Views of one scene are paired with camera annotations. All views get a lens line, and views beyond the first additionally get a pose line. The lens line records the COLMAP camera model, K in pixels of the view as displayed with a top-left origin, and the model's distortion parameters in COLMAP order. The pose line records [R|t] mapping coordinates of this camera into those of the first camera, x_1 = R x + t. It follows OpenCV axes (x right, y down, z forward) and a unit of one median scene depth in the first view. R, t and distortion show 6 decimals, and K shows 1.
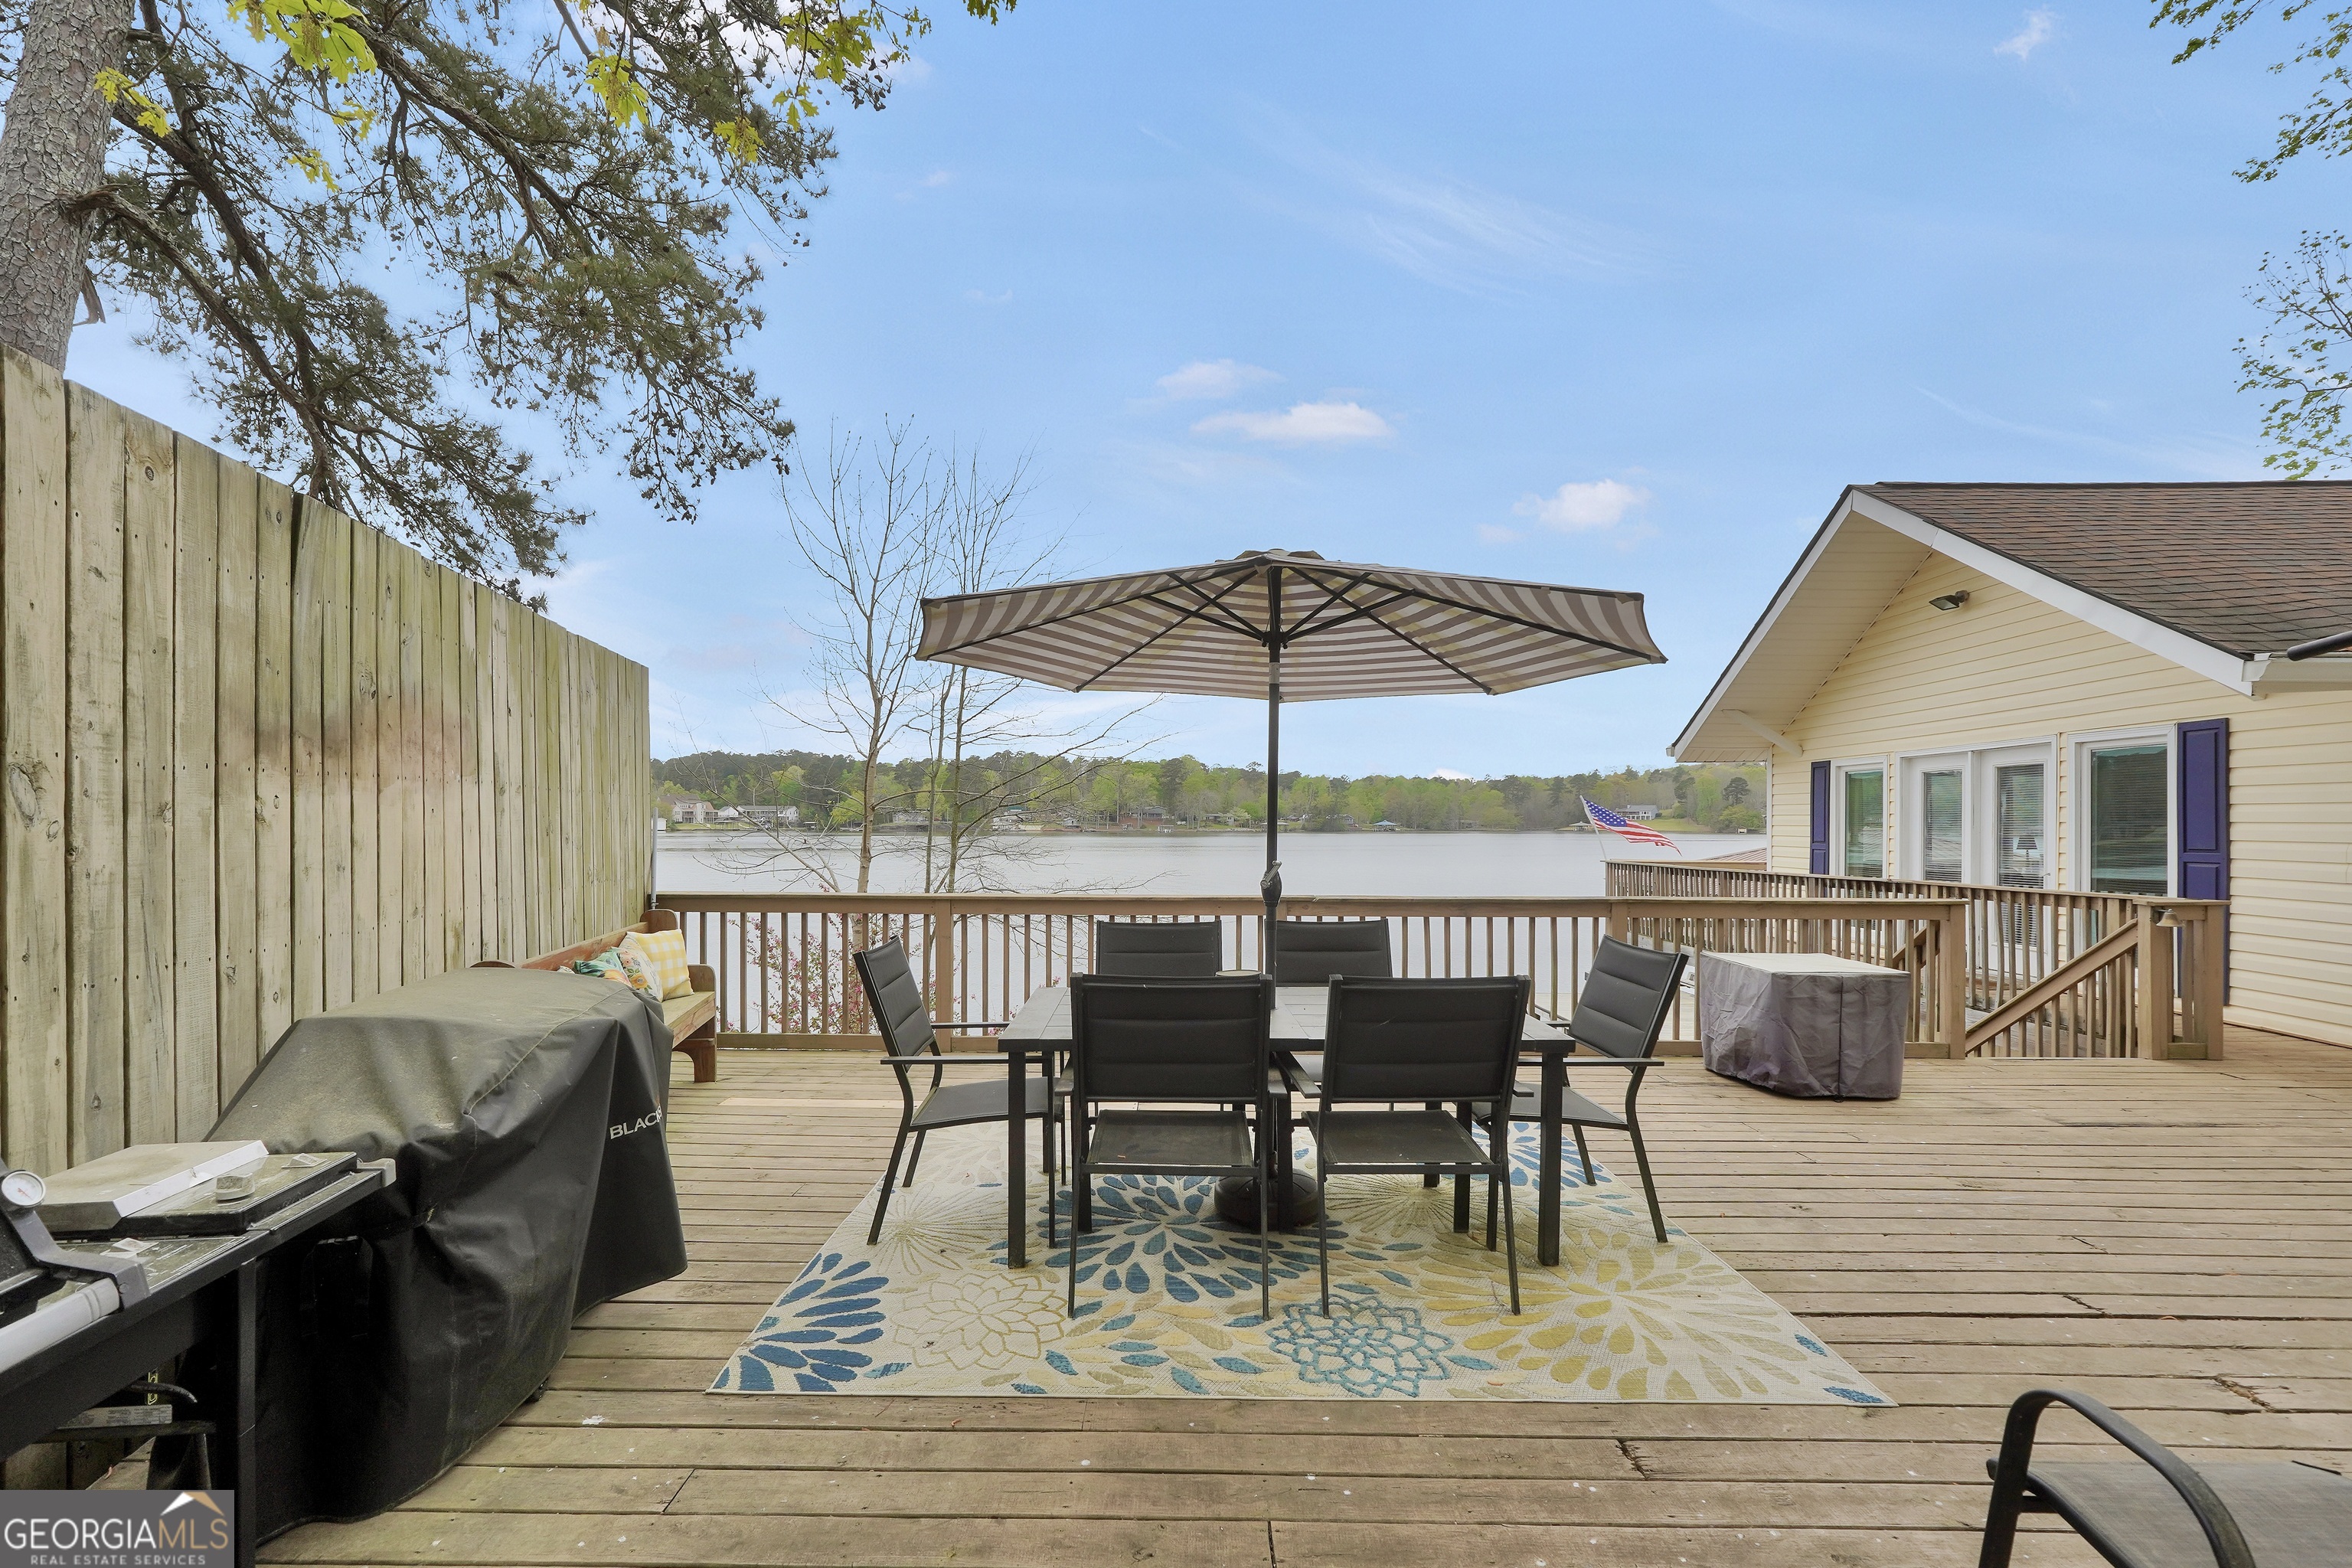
lens RADIAL K [[1013.2, 0, 1194.4], [0, 1013.2, 818.8], [0, 0, 1]] dist [-0.013498, 0.006320]
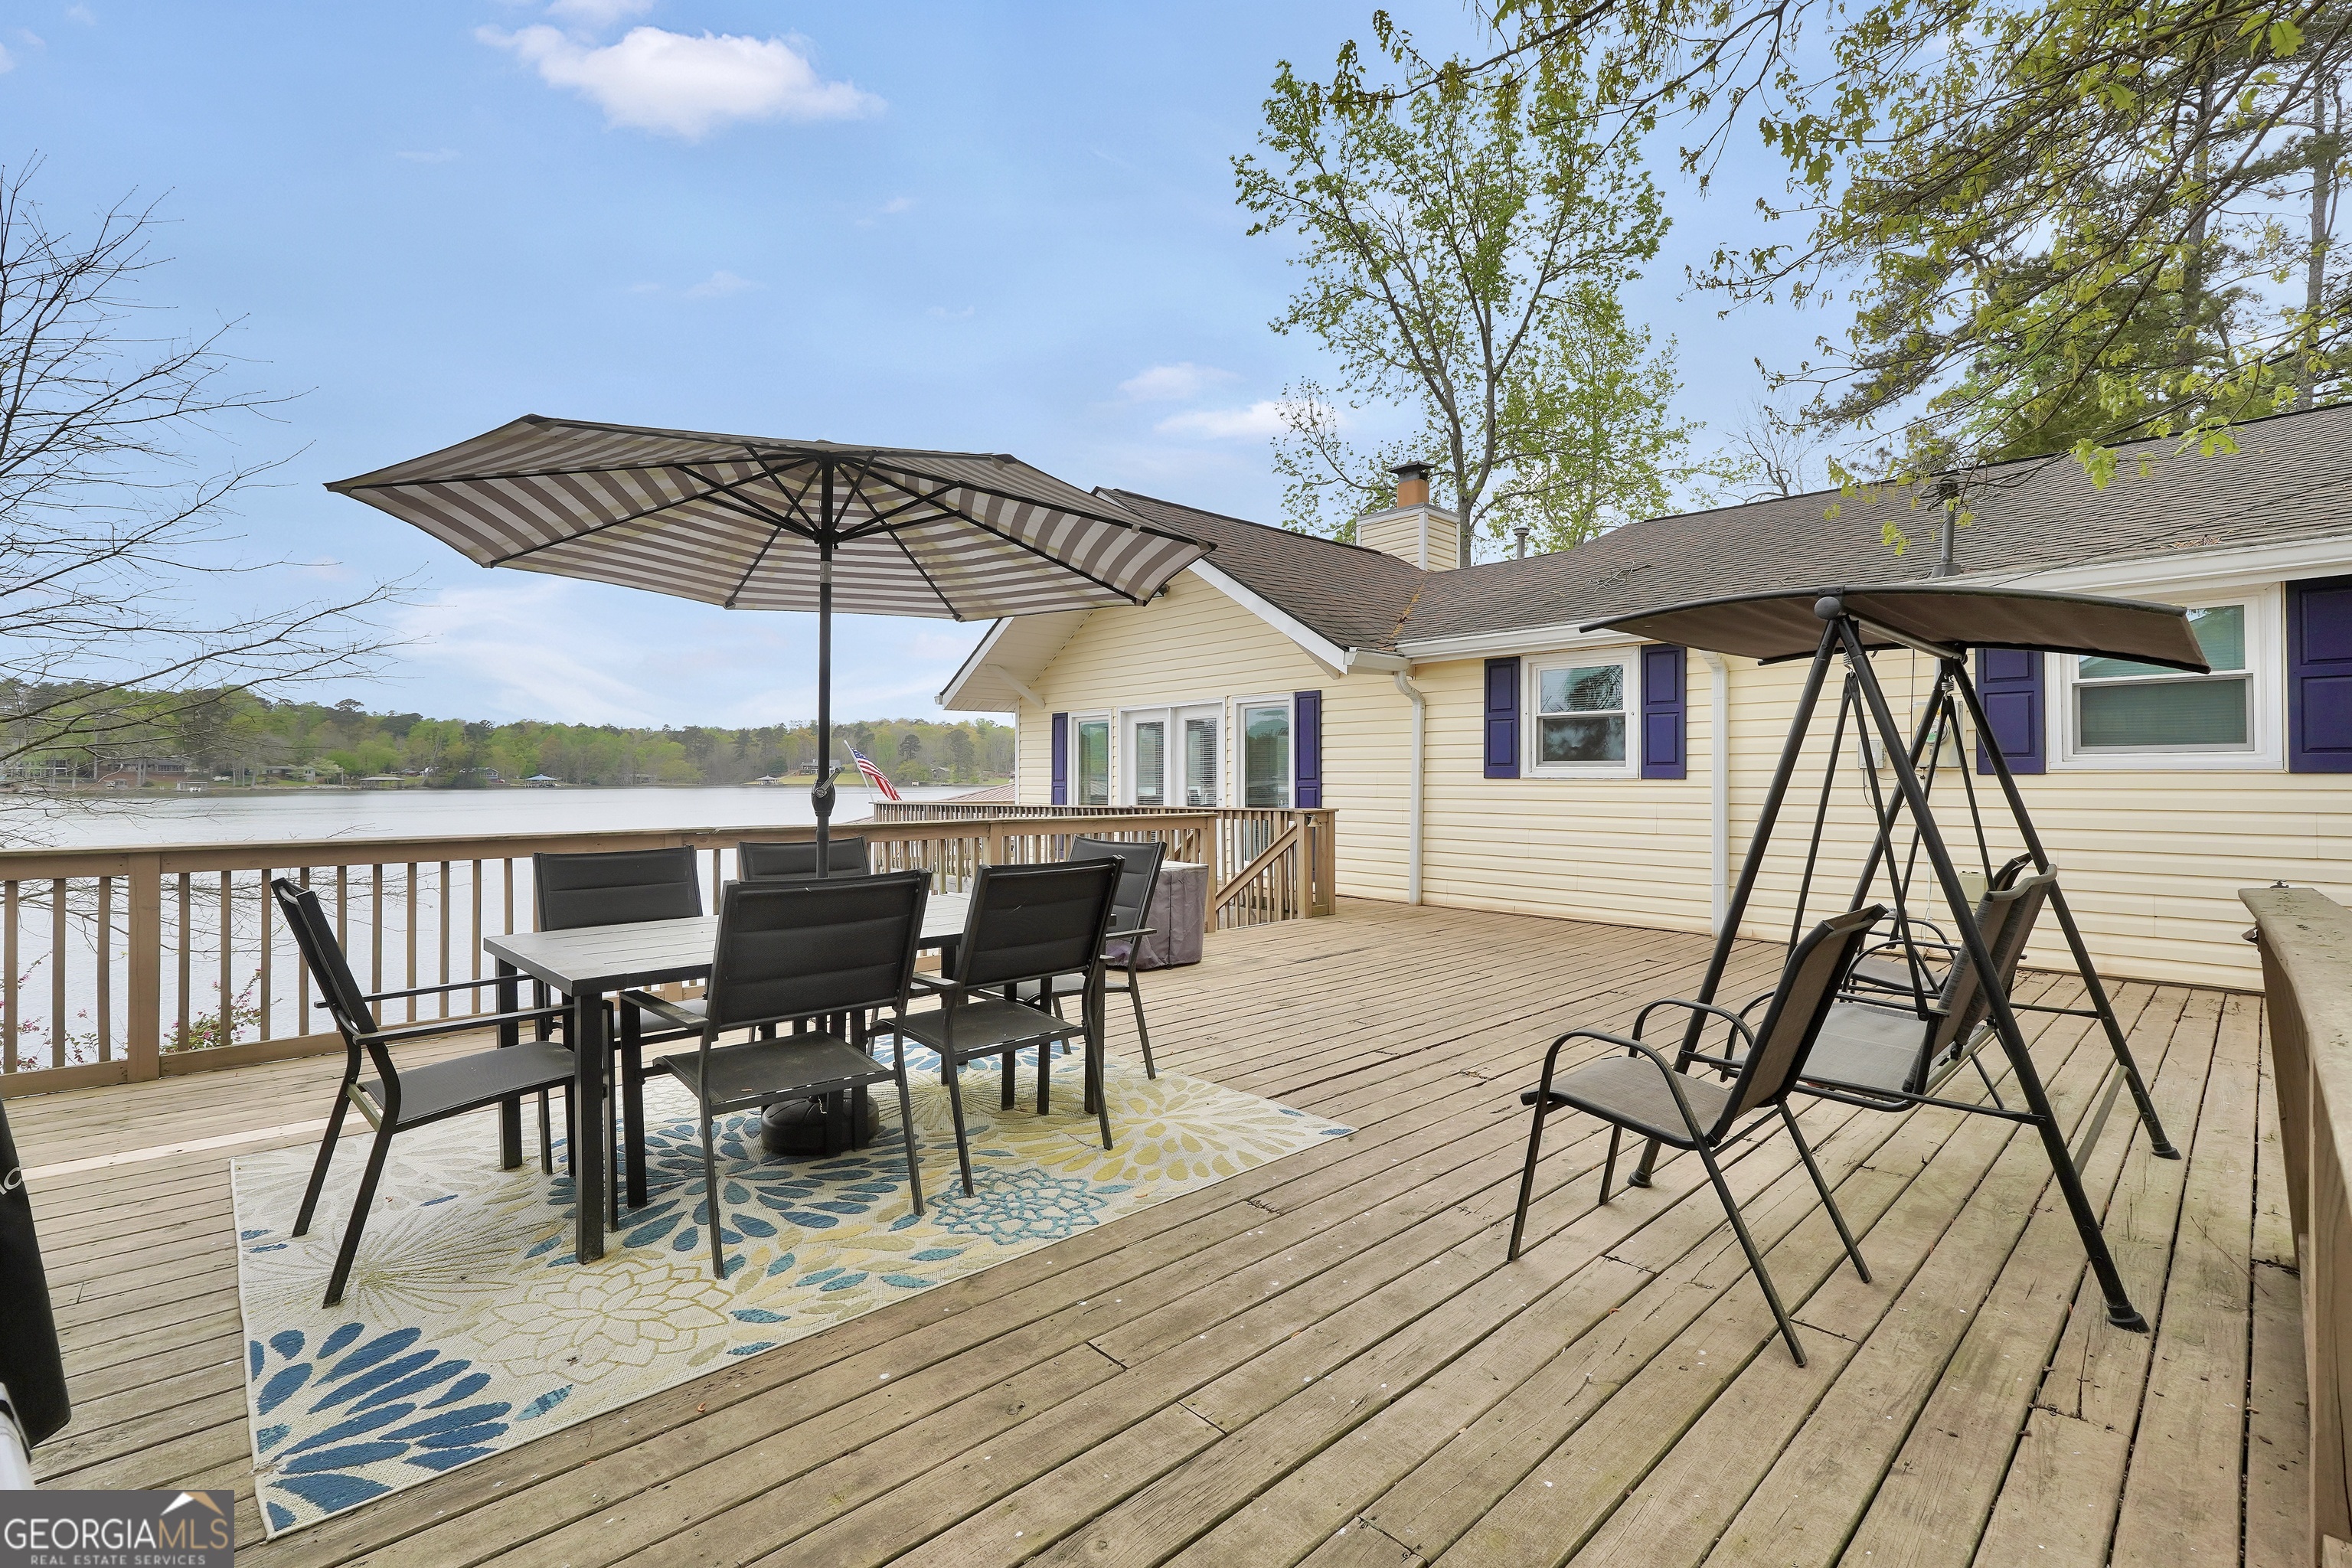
lens RADIAL K [[1013.2, 0, 1173.7], [0, 1013.2, 780.5], [0, 0, 1]] dist [-0.013498, 0.006320]
pose [[0.732827, -0.006685, 0.680382, -0.324075], [0.001277, 0.999963, 0.008450, 0.043321], [-0.680414, -0.005323, 0.732809, 0.075164]]
